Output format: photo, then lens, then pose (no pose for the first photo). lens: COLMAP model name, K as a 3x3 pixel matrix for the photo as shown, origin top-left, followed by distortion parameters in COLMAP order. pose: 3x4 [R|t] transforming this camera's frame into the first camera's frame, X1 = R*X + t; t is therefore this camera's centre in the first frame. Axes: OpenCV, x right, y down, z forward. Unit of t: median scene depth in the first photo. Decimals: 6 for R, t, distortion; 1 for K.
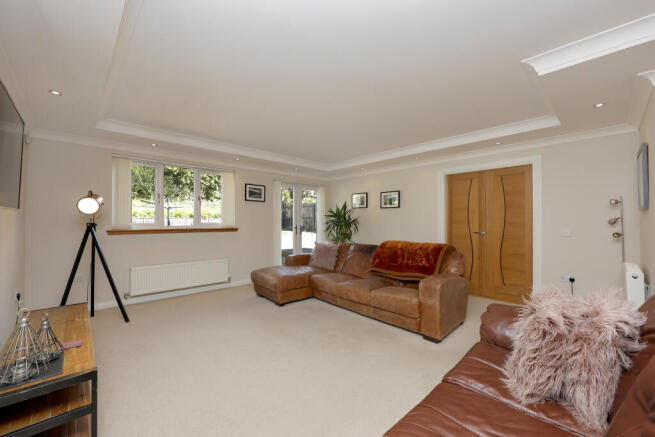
lens RADIAL K [[267.3, 0, 325.4], [0, 267.3, 219.2], [0, 0, 1]] dist [0.014007, 0.000070]
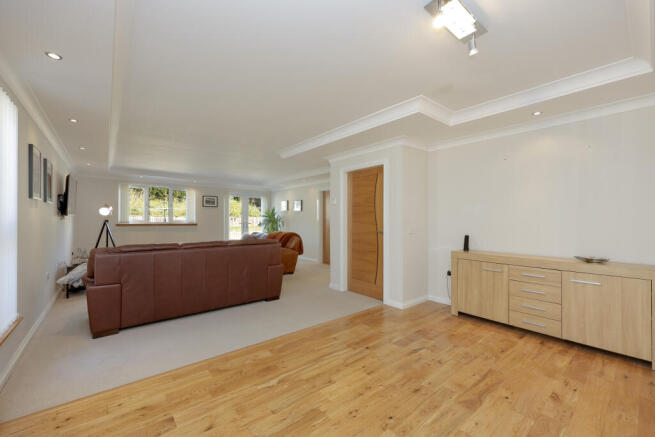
lens RADIAL K [[267.3, 0, 329.9], [0, 267.3, 222.3], [0, 0, 1]] dist [0.014007, 0.000070]
pose [[0.997520, 0.006752, -0.070056, 0.579369], [-0.005292, 0.999765, 0.021010, -0.013669], [0.070182, -0.020587, 0.997322, -0.545674]]
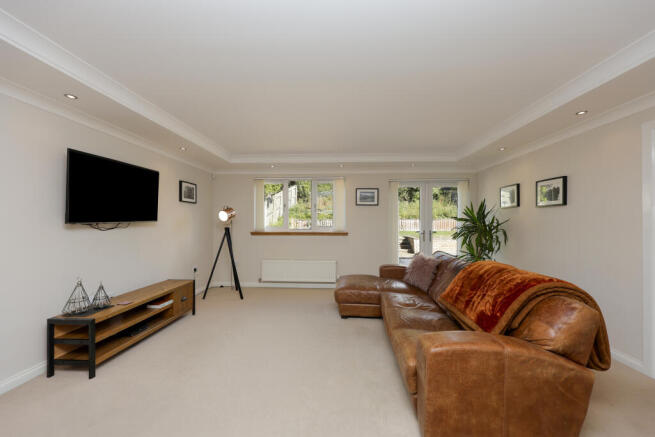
lens RADIAL K [[267.3, 0, 327.9], [0, 267.3, 219.1], [0, 0, 1]] dist [0.014007, 0.000070]
pose [[0.680648, -0.005517, -0.732590, 0.375255], [0.005323, 0.999982, -0.002584, -0.015887], [0.732591, -0.002141, 0.680665, 0.249054]]
